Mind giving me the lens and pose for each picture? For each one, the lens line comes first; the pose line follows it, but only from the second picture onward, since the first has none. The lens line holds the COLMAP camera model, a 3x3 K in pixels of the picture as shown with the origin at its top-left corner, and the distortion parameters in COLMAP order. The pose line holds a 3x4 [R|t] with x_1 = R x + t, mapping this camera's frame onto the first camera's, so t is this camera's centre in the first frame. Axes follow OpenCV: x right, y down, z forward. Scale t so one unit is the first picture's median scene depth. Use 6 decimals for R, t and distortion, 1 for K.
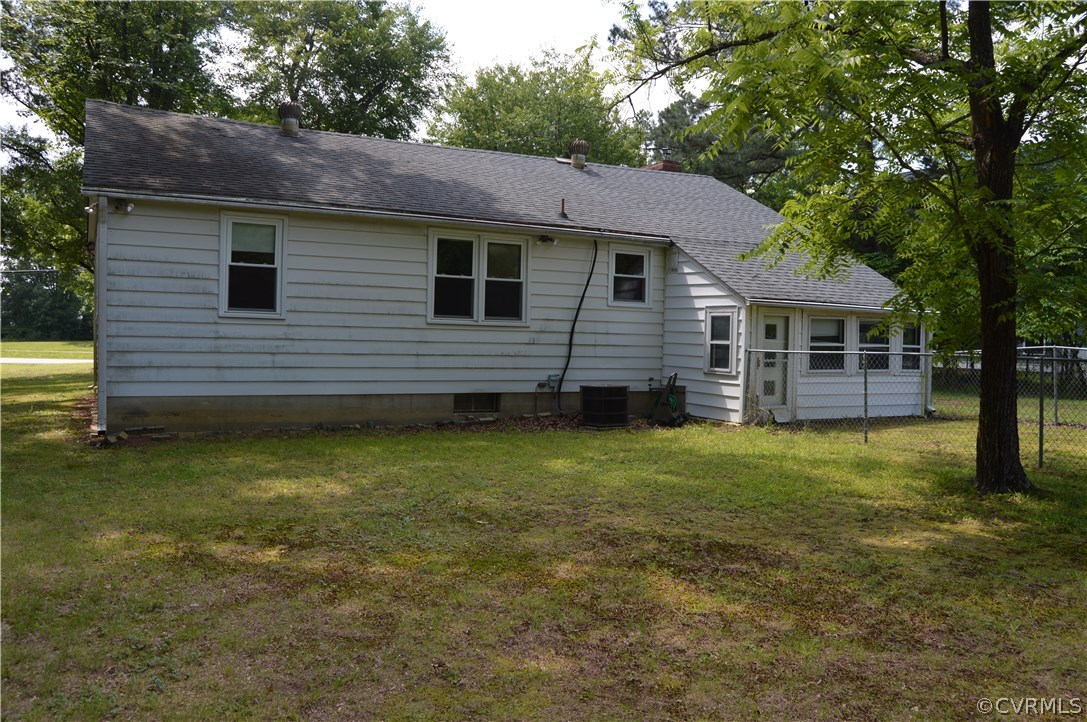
lens RADIAL K [[911.1, 0, 541.8], [0, 911.1, 355.7], [0, 0, 1]] dist [-0.002973, -0.003810]
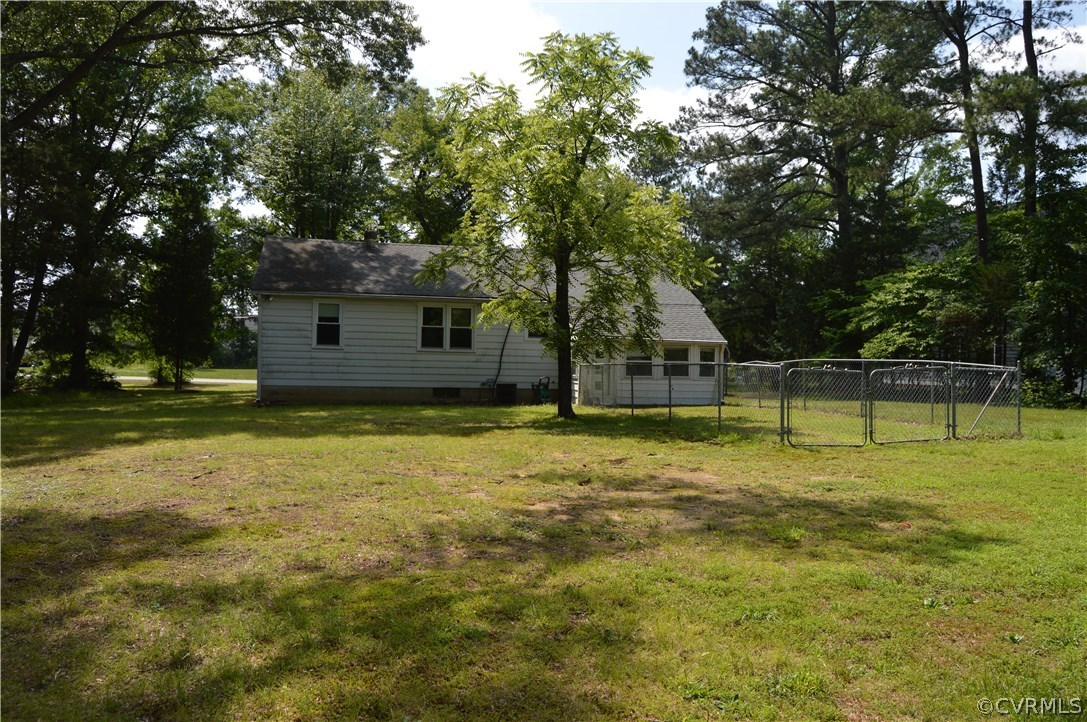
lens RADIAL K [[911.1, 0, 544.7], [0, 911.1, 364.2], [0, 0, 1]] dist [-0.002973, -0.003810]
pose [[0.969620, -0.001064, -0.244612, 0.611630], [-0.003933, 0.999793, -0.019938, 0.030395], [0.244583, 0.020295, 0.969416, -0.813744]]
